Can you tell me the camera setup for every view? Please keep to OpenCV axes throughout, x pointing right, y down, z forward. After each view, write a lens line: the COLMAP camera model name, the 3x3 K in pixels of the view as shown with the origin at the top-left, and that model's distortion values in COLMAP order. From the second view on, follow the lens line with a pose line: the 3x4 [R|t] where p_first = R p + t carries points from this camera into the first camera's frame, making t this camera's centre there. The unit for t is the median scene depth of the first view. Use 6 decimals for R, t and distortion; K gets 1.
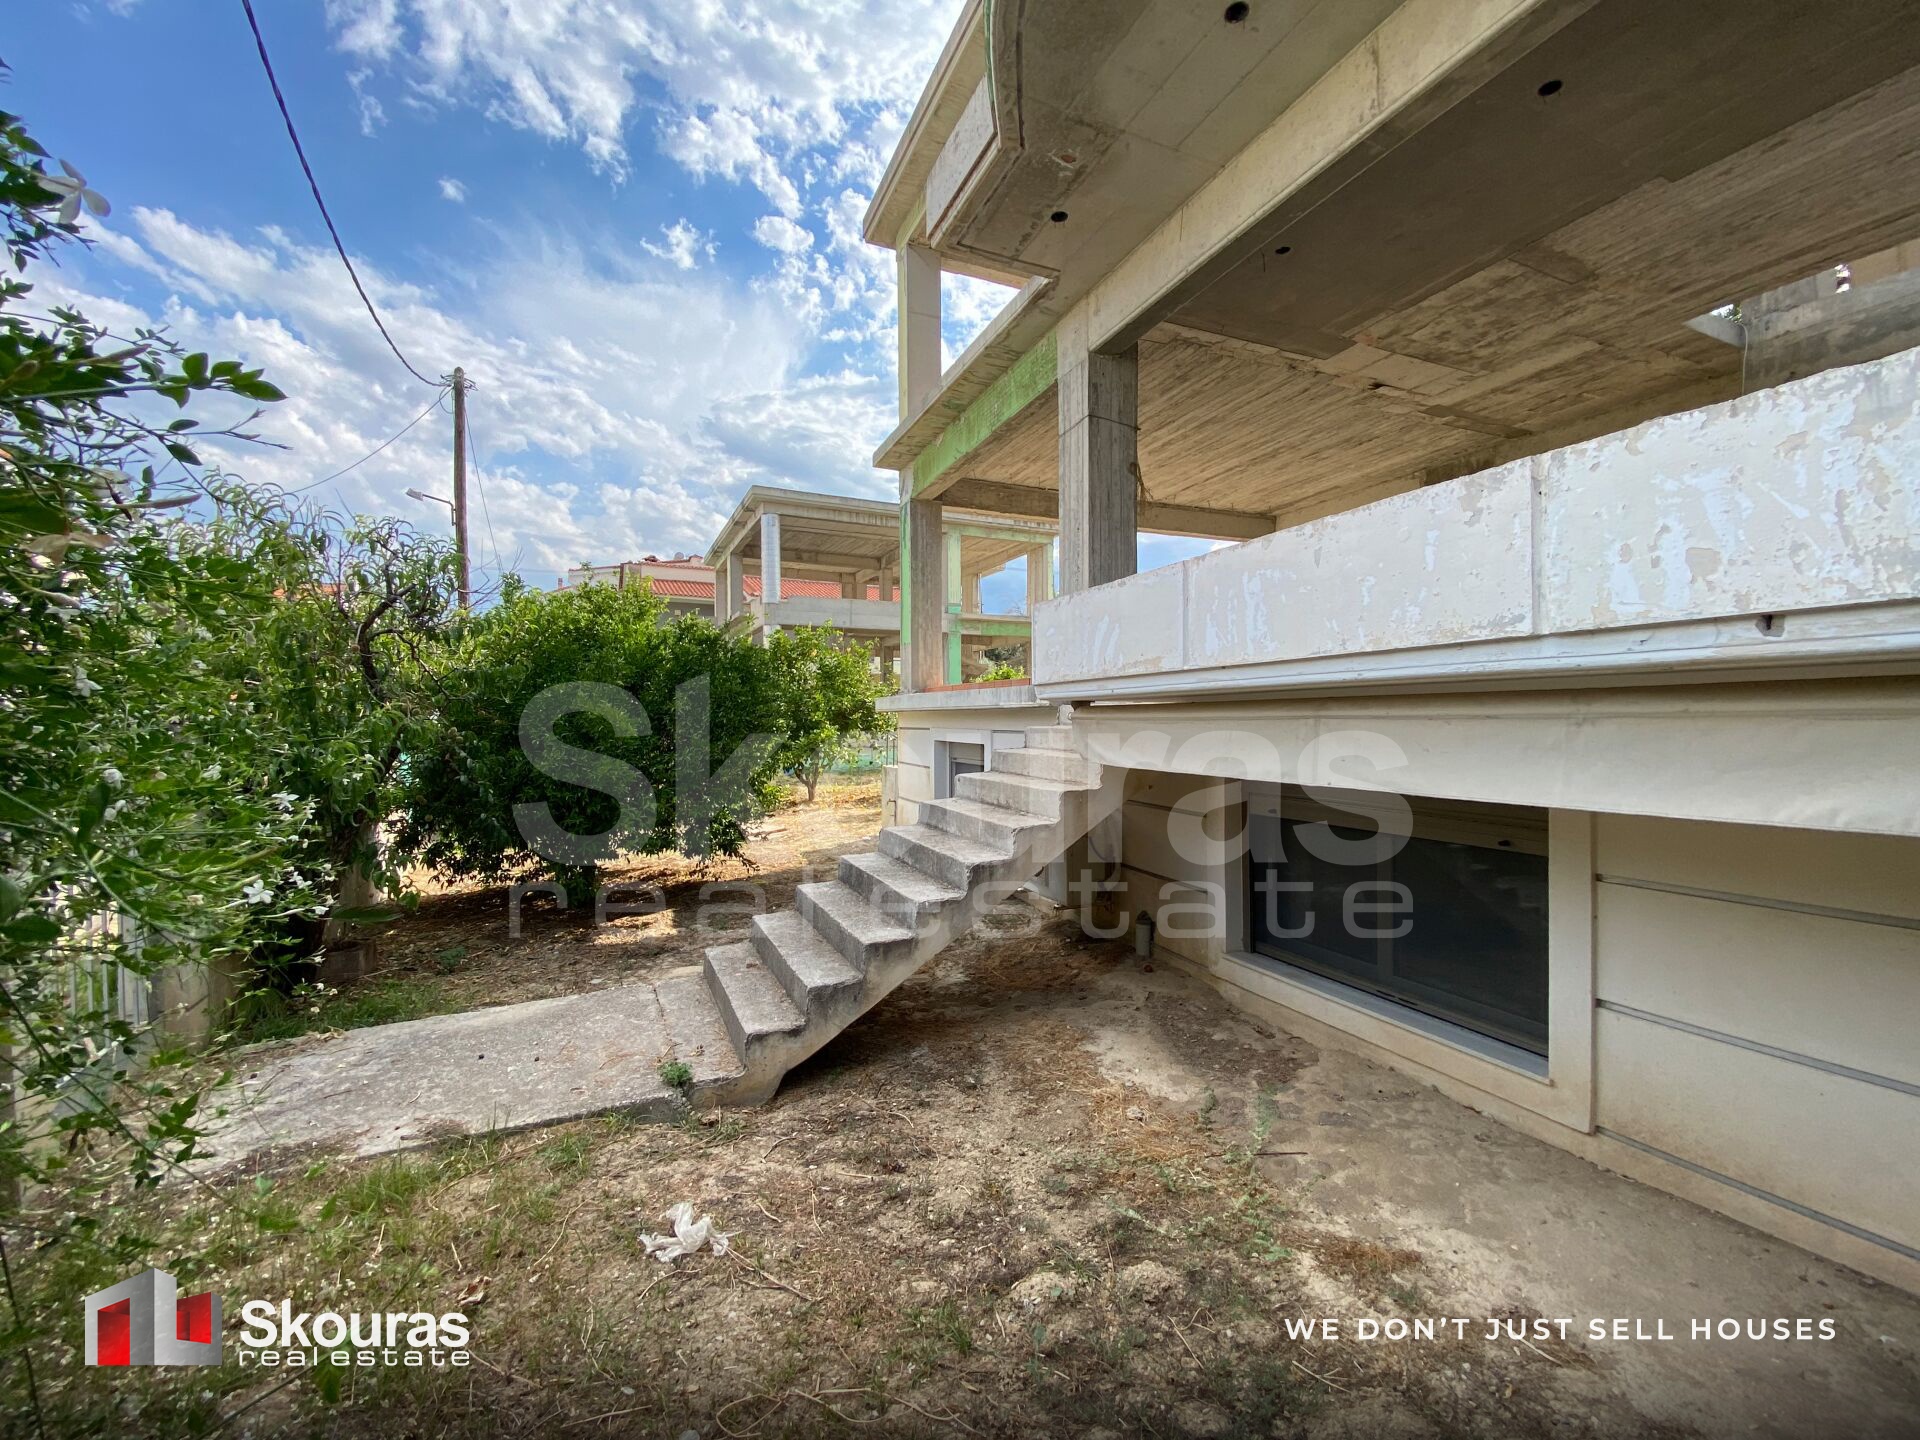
lens RADIAL K [[777.9, 0, 960.0], [0, 777.9, 720.0], [0, 0, 1]] dist [0.027857, -0.025410]
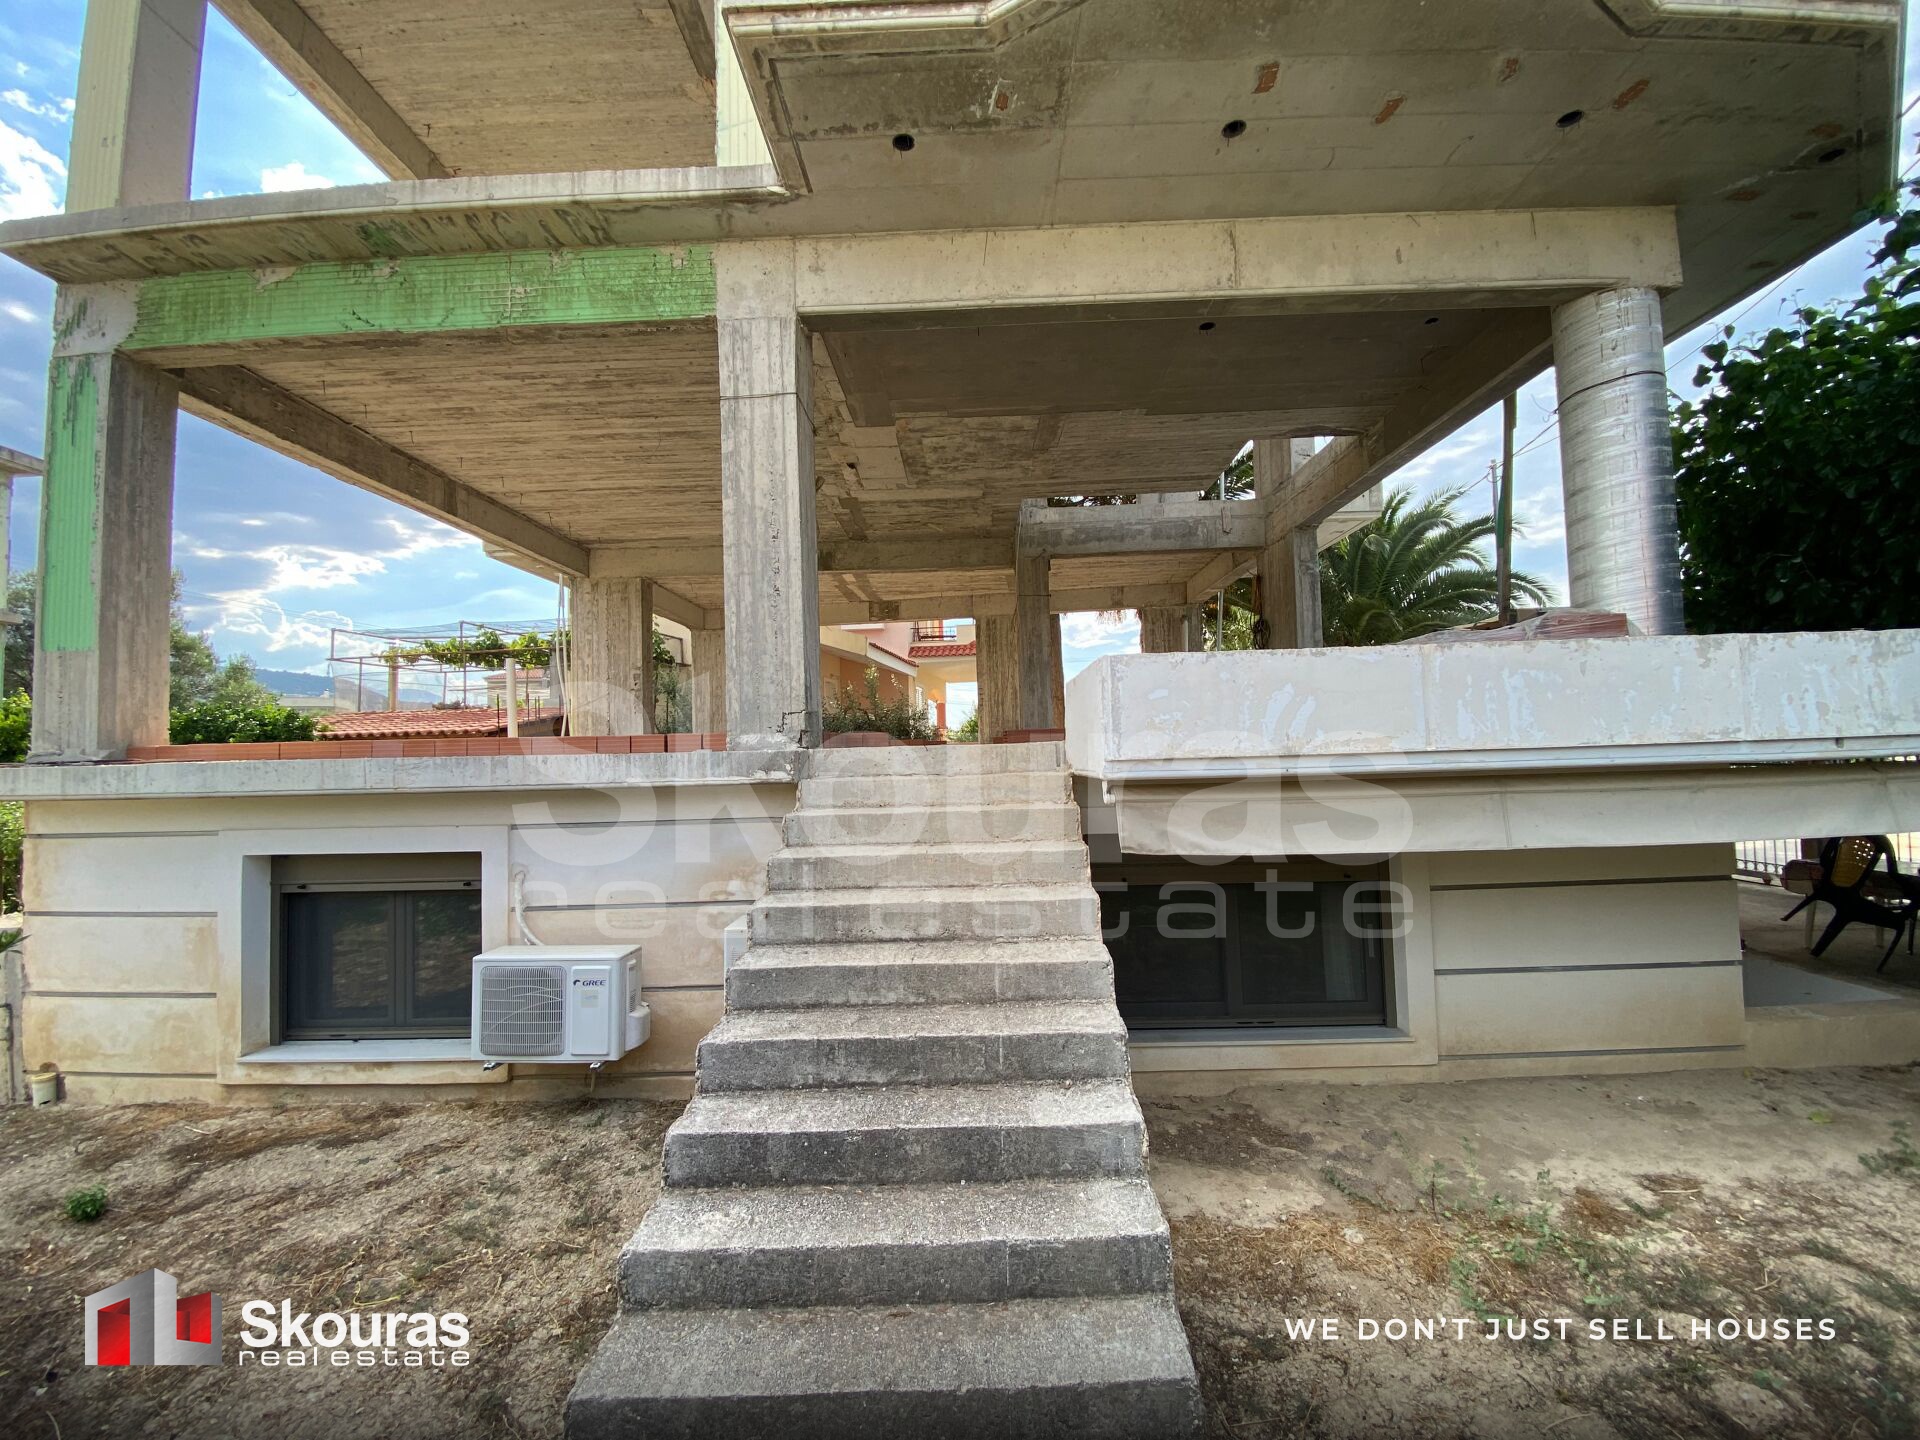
lens RADIAL K [[777.9, 0, 960.0], [0, 777.9, 720.0], [0, 0, 1]] dist [0.027857, -0.025410]
pose [[0.406941, 0.031436, 0.912913, -0.897156], [0.027677, 0.998524, -0.046721, -0.073993], [-0.913035, 0.044280, 0.405471, 1.133692]]
